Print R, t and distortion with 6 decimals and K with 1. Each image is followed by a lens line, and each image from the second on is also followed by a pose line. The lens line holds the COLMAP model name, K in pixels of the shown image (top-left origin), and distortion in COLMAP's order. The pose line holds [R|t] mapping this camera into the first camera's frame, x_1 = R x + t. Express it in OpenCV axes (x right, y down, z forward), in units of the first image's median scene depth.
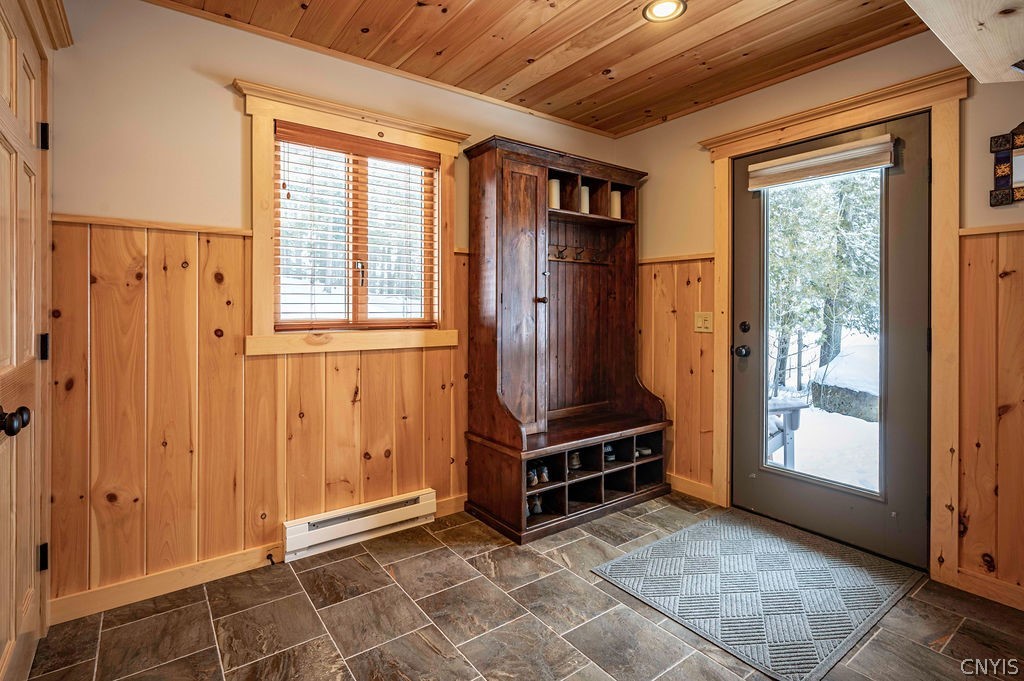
lens RADIAL K [[503.0, 0, 500.1], [0, 503.0, 304.5], [0, 0, 1]] dist [0.005648, 0.001214]
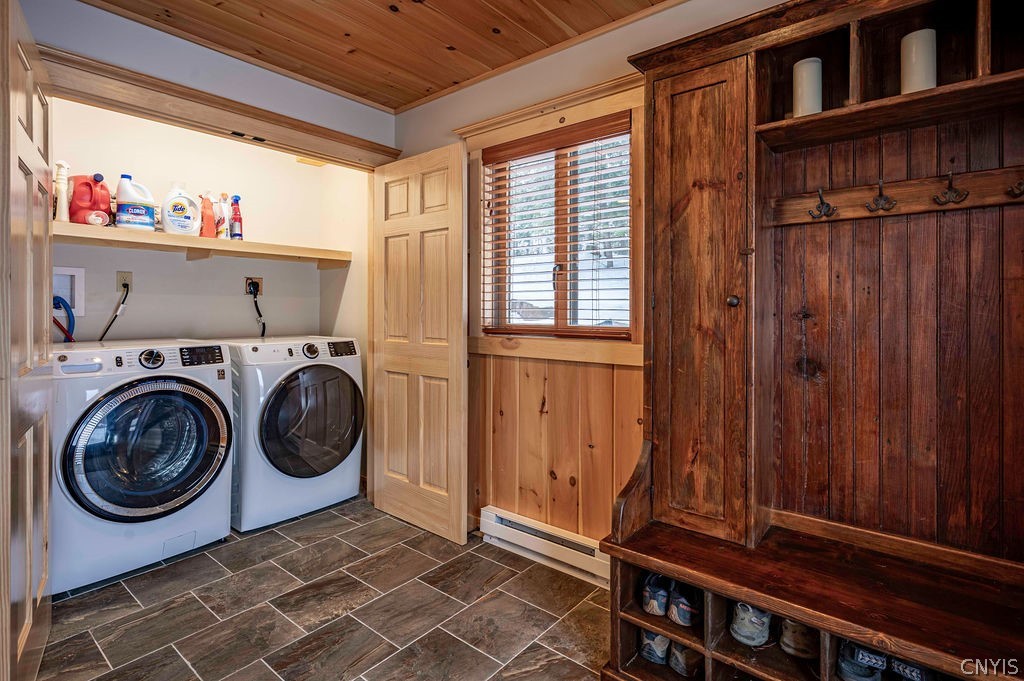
lens RADIAL K [[503.0, 0, 525.7], [0, 503.0, 310.7], [0, 0, 1]] dist [0.005648, 0.001214]
pose [[0.267935, -0.002187, -0.963435, 0.601717], [0.003050, 0.999994, -0.001422, 0.002544], [0.963432, -0.002558, 0.267940, 0.701177]]
